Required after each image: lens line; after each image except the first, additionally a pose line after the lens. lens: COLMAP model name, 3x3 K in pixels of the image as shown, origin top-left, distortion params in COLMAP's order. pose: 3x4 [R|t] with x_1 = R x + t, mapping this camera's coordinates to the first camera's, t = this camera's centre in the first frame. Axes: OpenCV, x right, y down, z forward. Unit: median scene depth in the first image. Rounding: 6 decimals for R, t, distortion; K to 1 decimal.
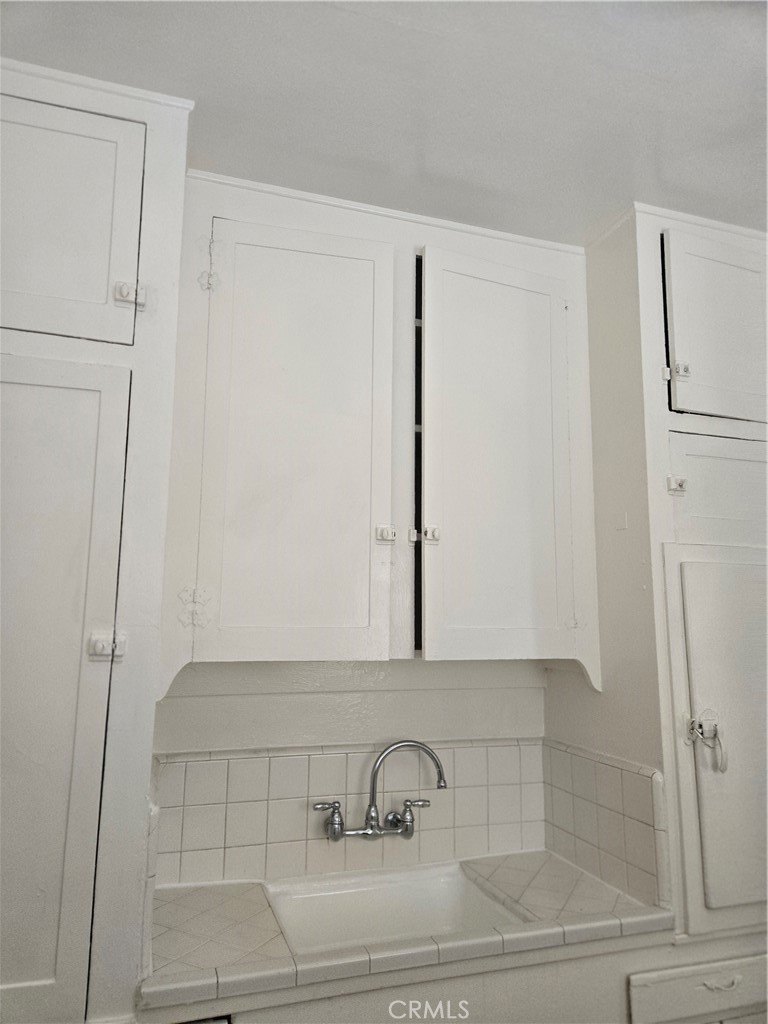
lens RADIAL K [[695.2, 0, 388.9], [0, 695.2, 517.8], [0, 0, 1]] dist [0.077055, -0.058101]
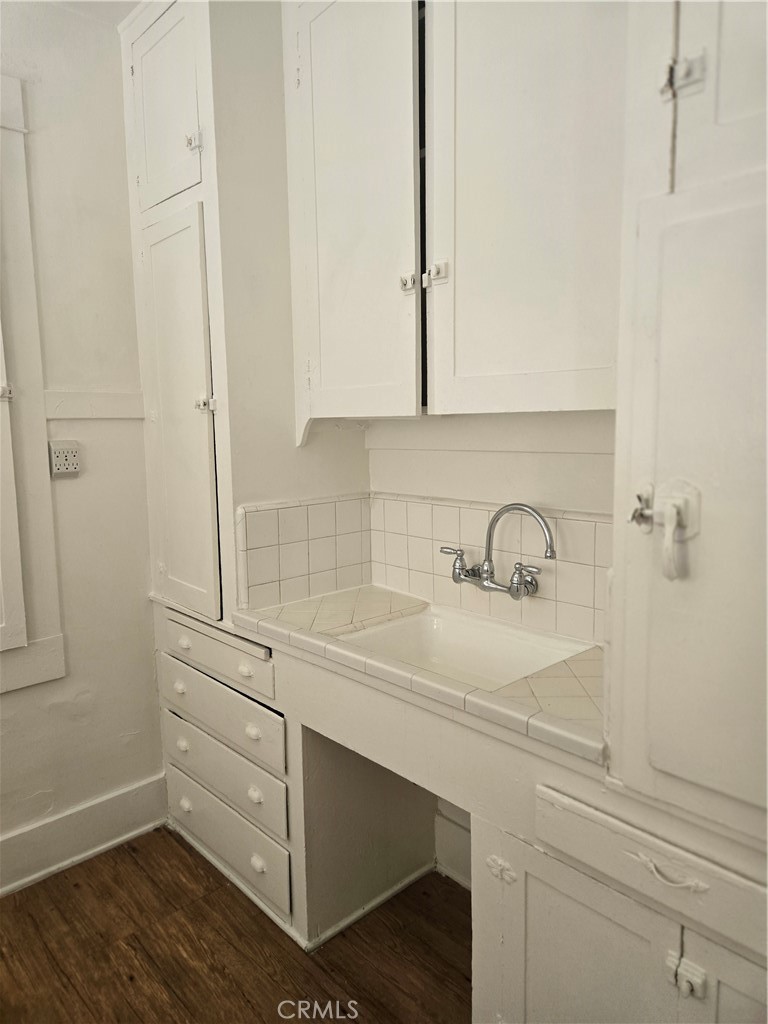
lens RADIAL K [[695.2, 0, 384.5], [0, 695.2, 486.8], [0, 0, 1]] dist [0.077055, -0.058101]
pose [[0.423810, 0.074887, -0.902650, 0.808098], [0.155483, 0.975768, 0.153955, 0.128228], [0.892306, -0.205594, 0.401896, 0.485575]]
